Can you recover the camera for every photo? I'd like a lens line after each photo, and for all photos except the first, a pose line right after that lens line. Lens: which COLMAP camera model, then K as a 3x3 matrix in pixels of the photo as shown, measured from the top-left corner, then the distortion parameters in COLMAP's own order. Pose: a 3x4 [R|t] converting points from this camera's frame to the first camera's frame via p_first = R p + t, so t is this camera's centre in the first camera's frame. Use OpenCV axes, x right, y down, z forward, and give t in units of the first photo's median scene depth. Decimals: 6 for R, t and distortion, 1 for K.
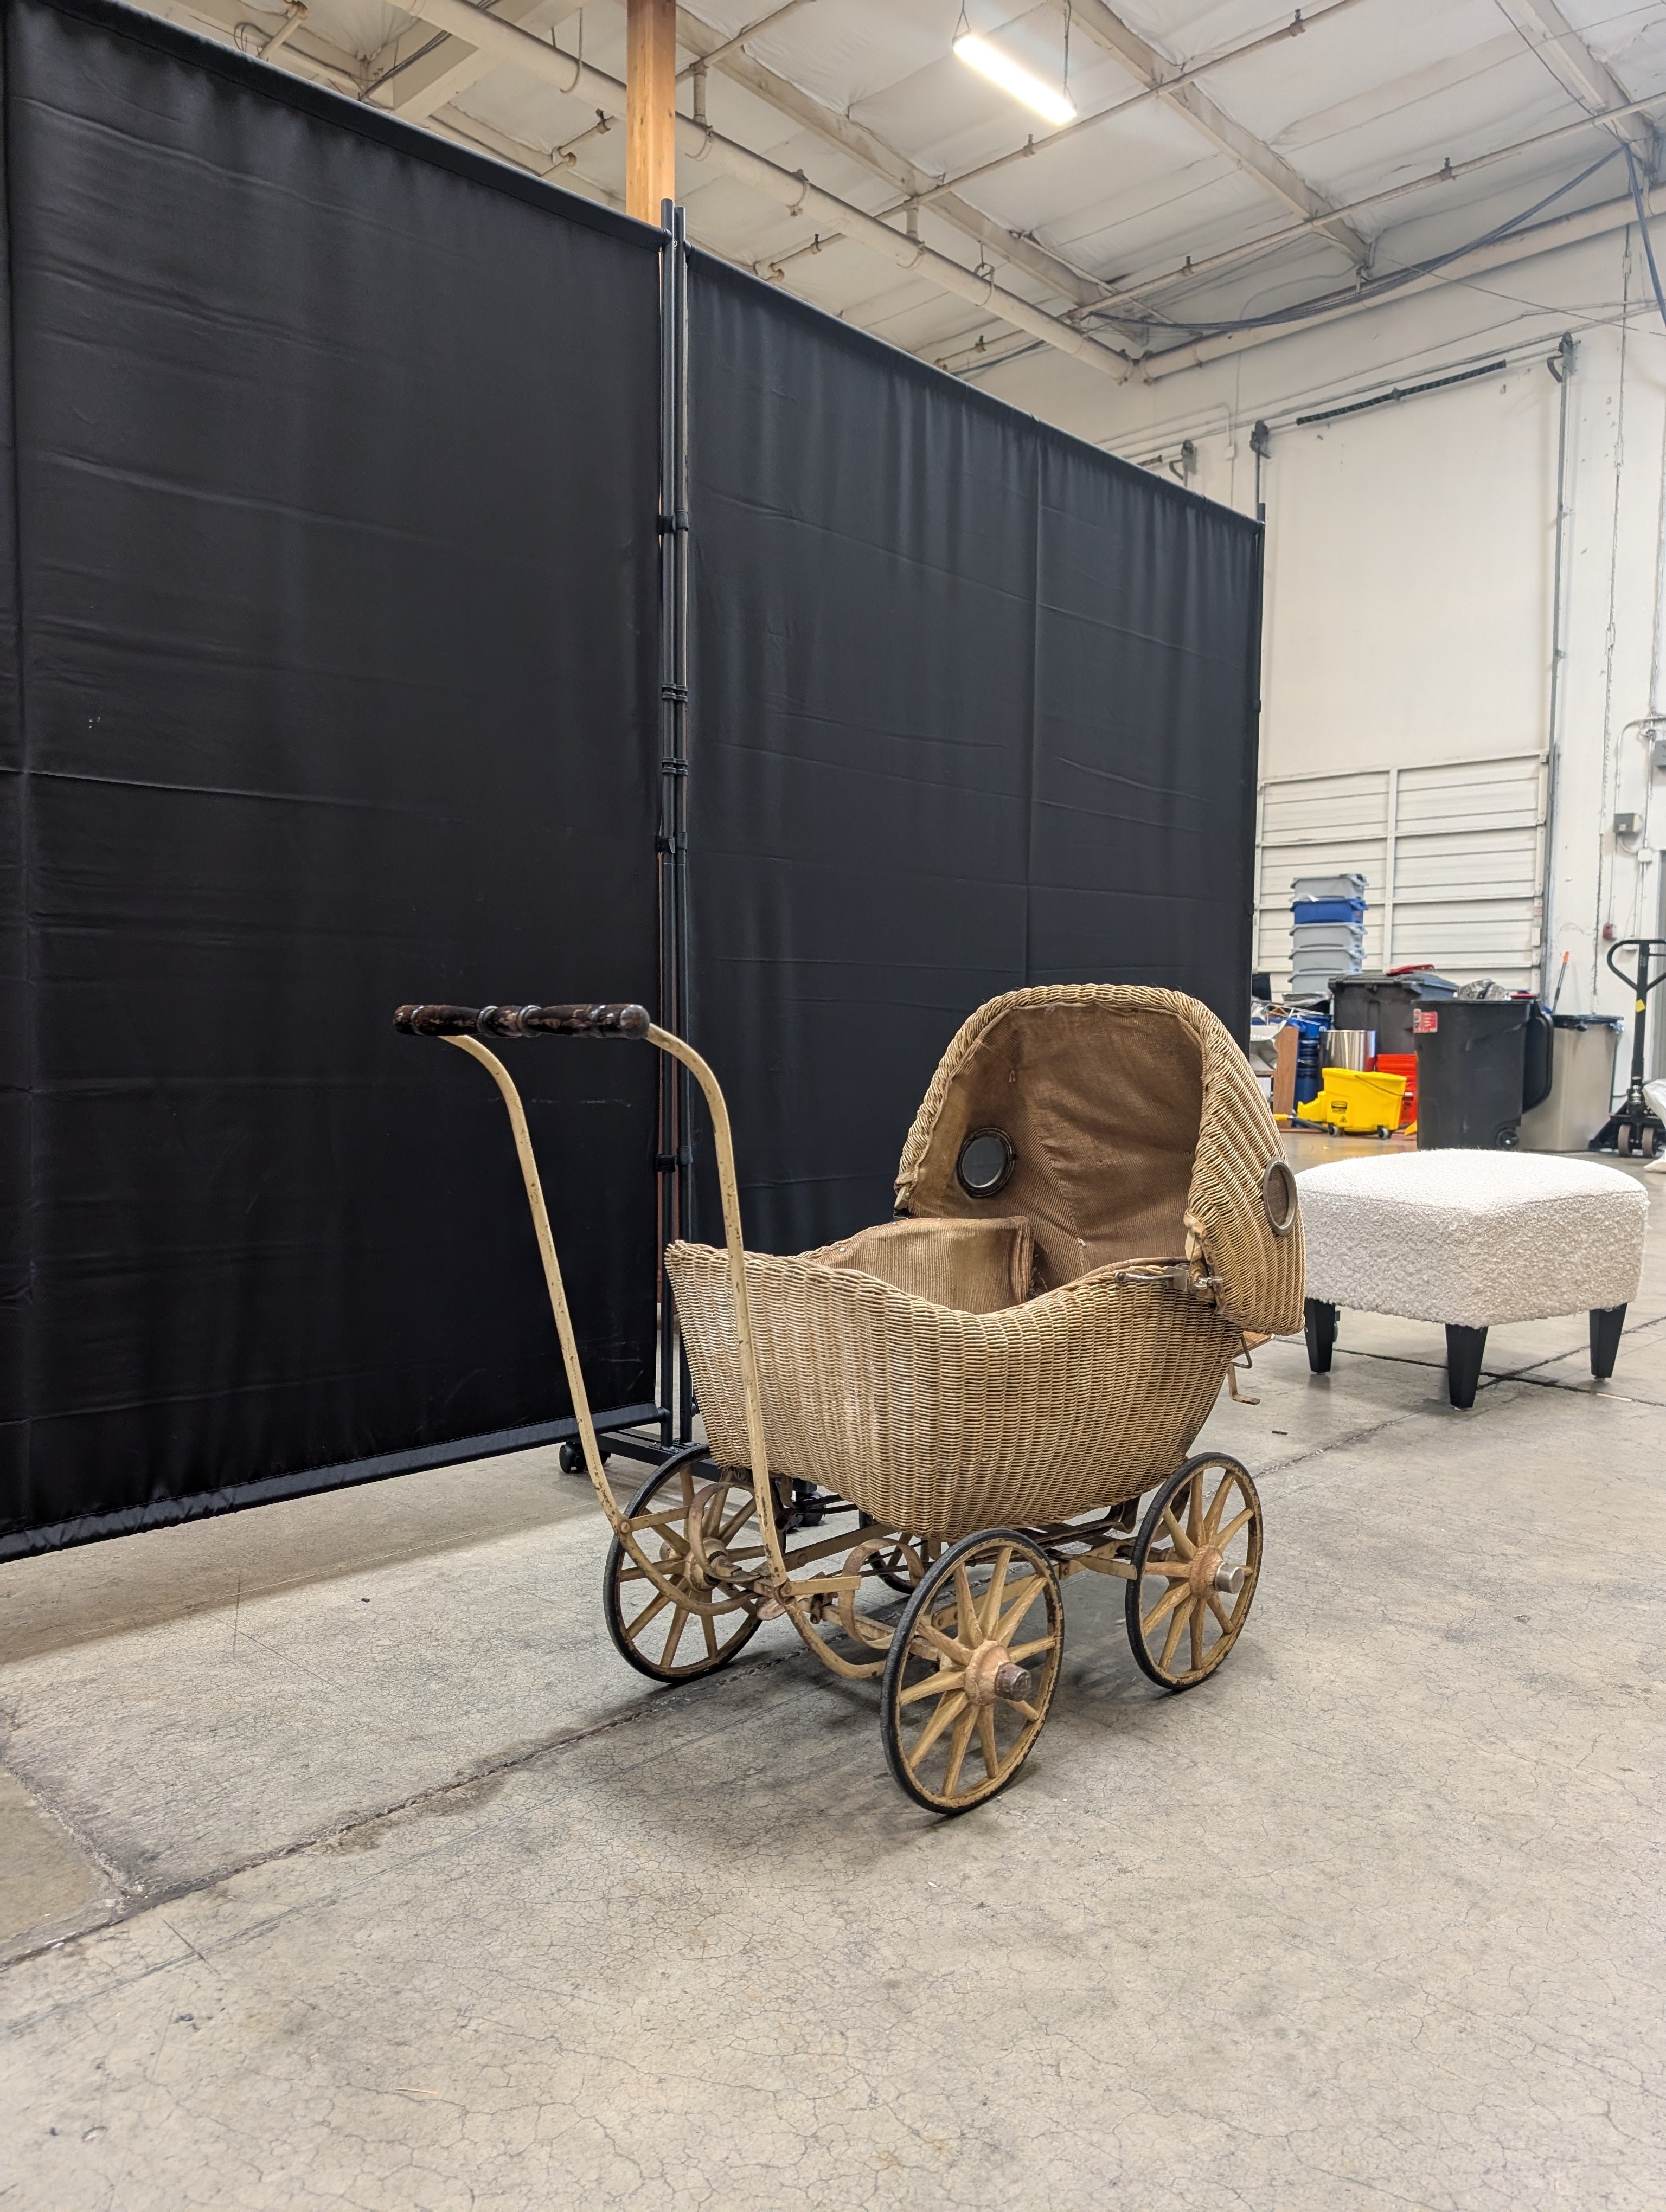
lens RADIAL K [[1598.4, 0, 834.5], [0, 1598.4, 1108.6], [0, 0, 1]] dist [0.011467, -0.009691]
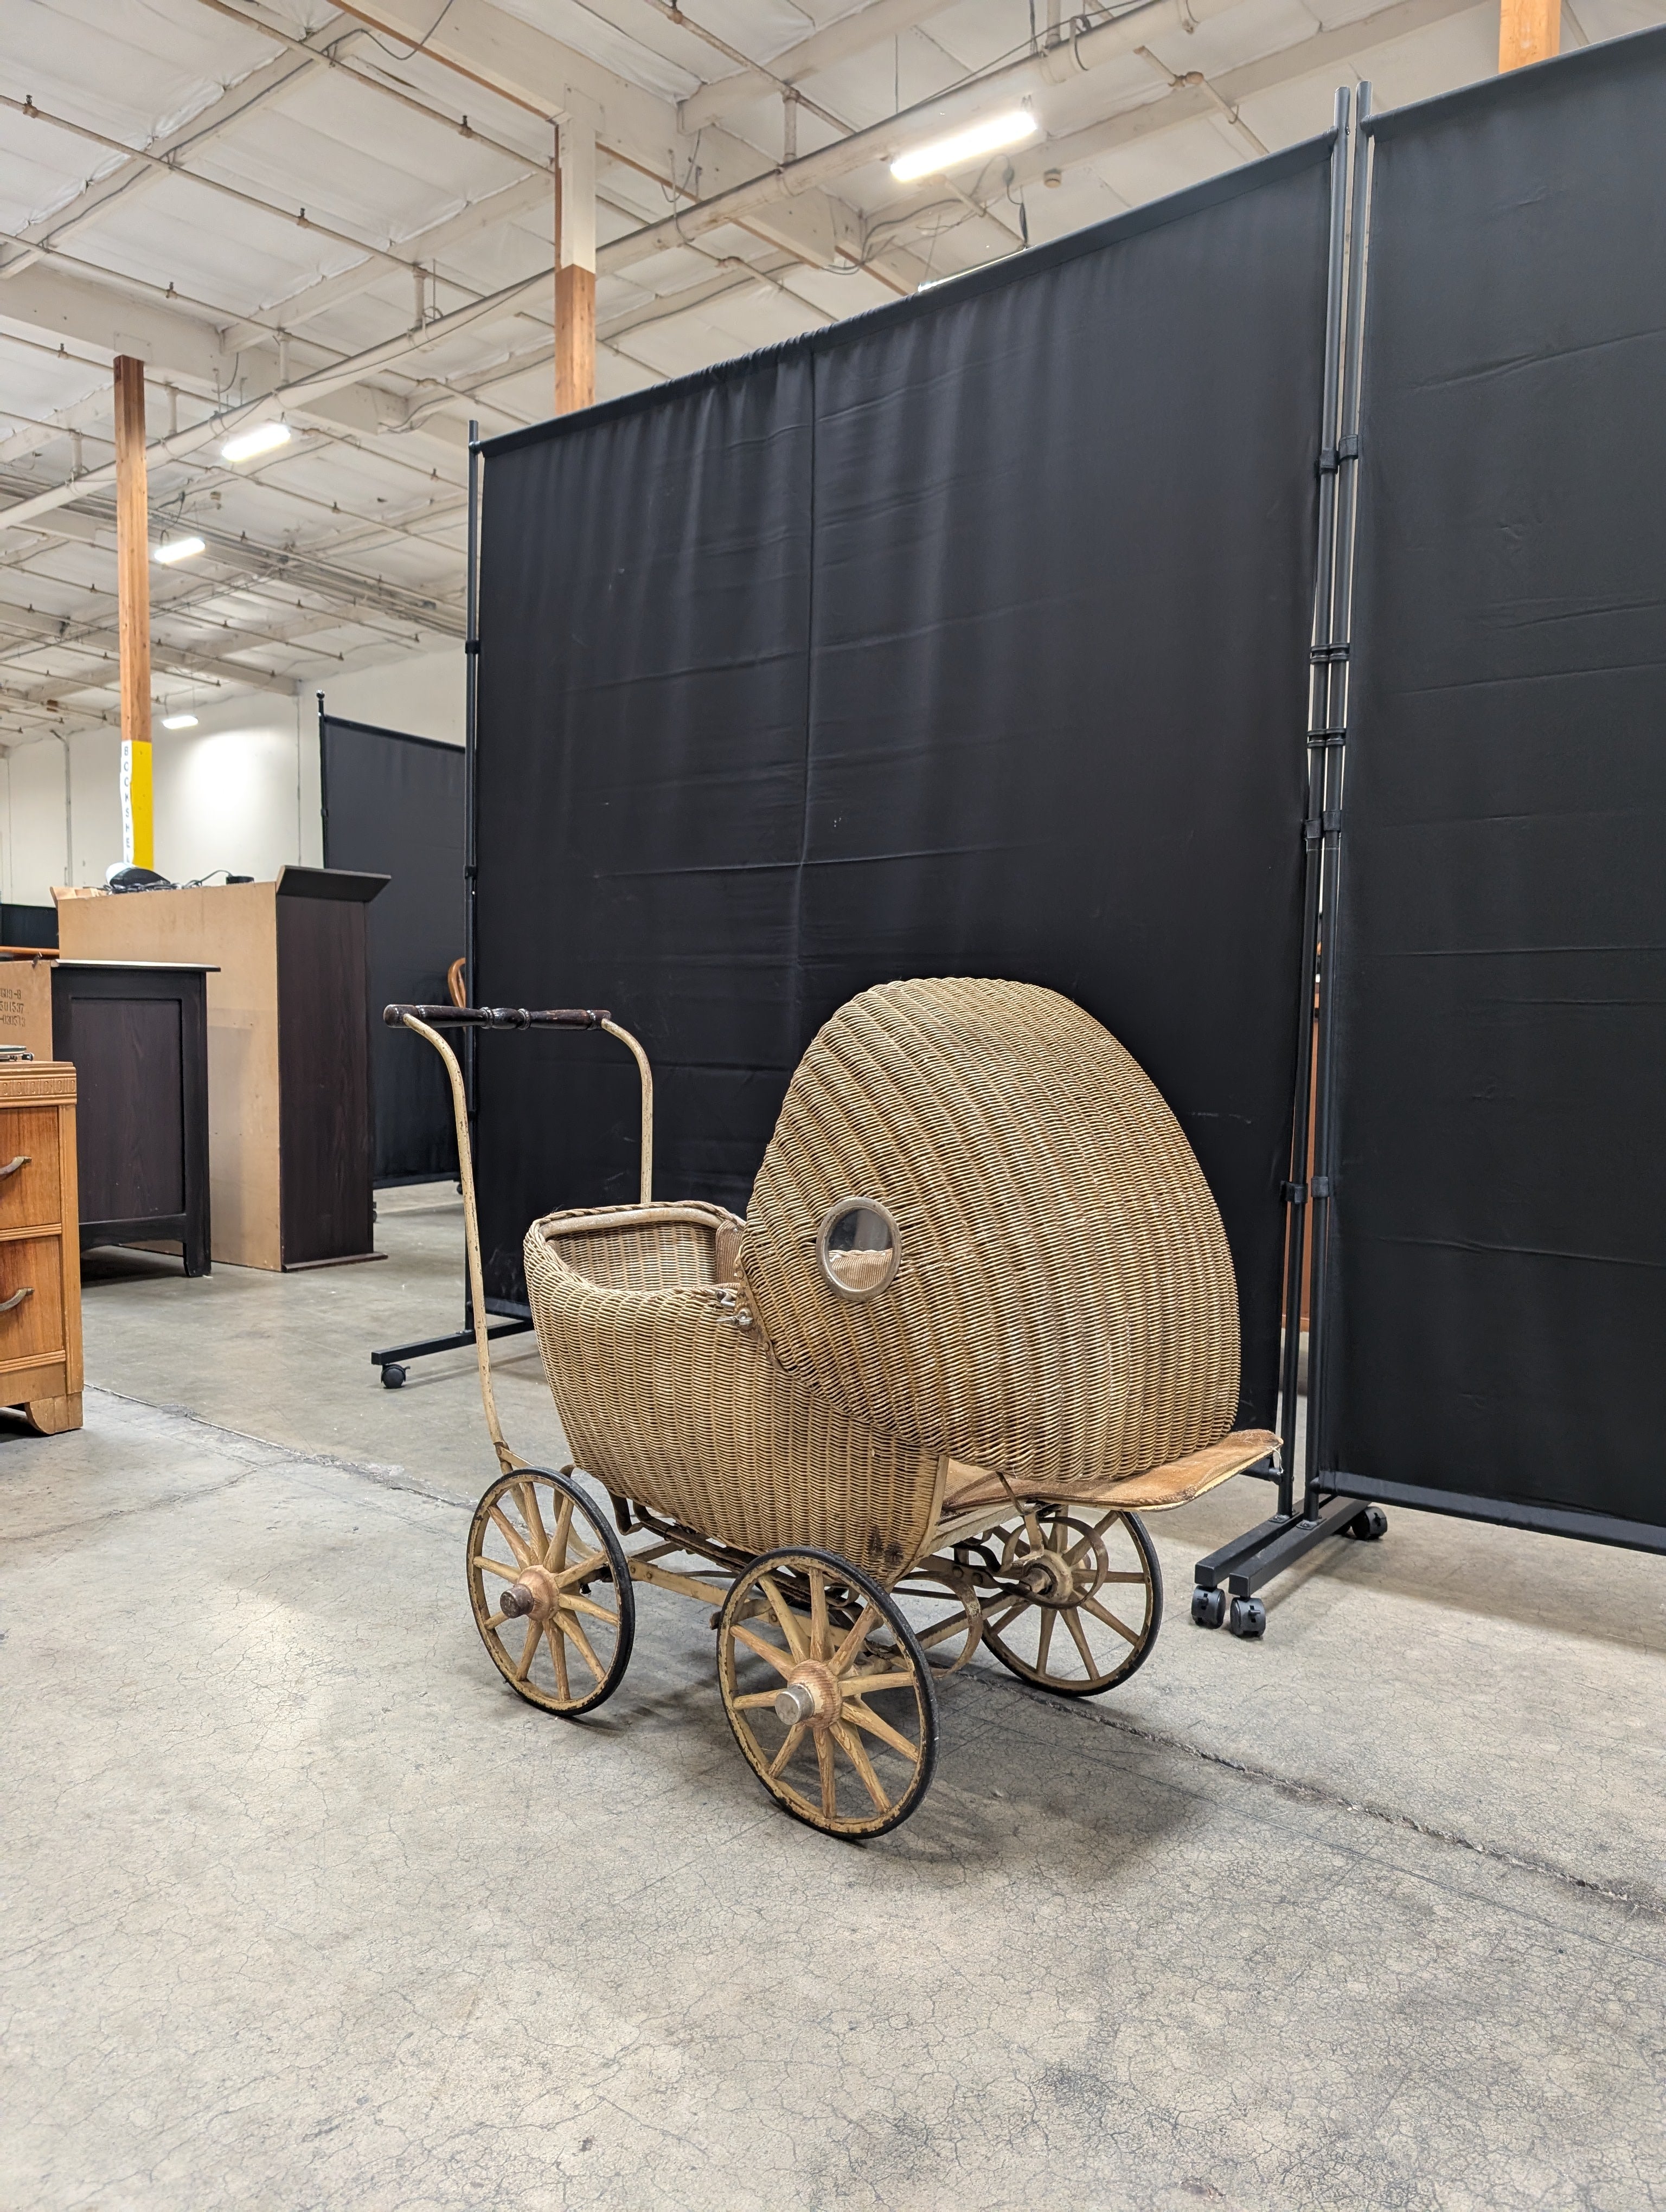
lens RADIAL K [[1598.4, 0, 833.8], [0, 1598.4, 1114.0], [0, 0, 1]] dist [0.011467, -0.009691]
pose [[0.075825, 0.051619, -0.995784, 1.001999], [-0.070920, 0.996409, 0.046251, -0.042621], [0.994596, 0.067114, 0.079213, 0.899800]]
